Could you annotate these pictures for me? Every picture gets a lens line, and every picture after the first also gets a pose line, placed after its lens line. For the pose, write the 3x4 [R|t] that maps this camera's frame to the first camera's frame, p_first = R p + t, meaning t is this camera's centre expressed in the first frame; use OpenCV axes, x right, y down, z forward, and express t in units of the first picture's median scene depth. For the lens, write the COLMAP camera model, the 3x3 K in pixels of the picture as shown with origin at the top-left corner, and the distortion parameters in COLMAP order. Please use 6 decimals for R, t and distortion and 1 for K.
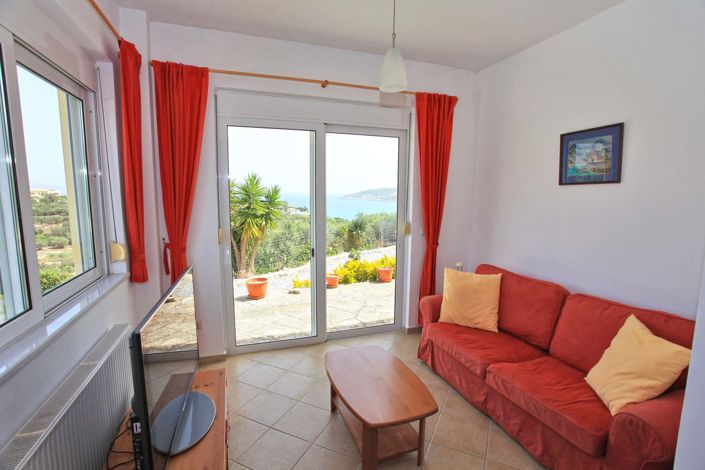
lens RADIAL K [[340.0, 0, 352.5], [0, 340.0, 235.0], [0, 0, 1]] dist [-0.069277, 0.028748]
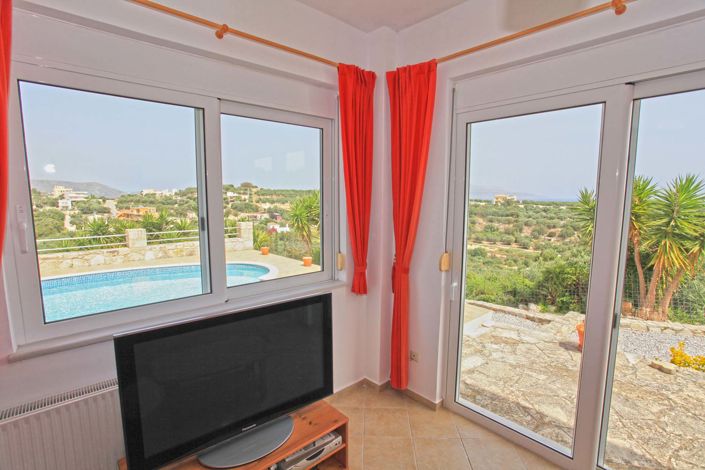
lens RADIAL K [[340.0, 0, 352.5], [0, 340.0, 235.0], [0, 0, 1]] dist [-0.069277, 0.028748]
pose [[0.397437, 0.095728, -0.912622, 0.240337], [-0.113731, 0.992014, 0.054527, -0.078825], [0.910554, 0.082123, 0.405151, 0.440659]]
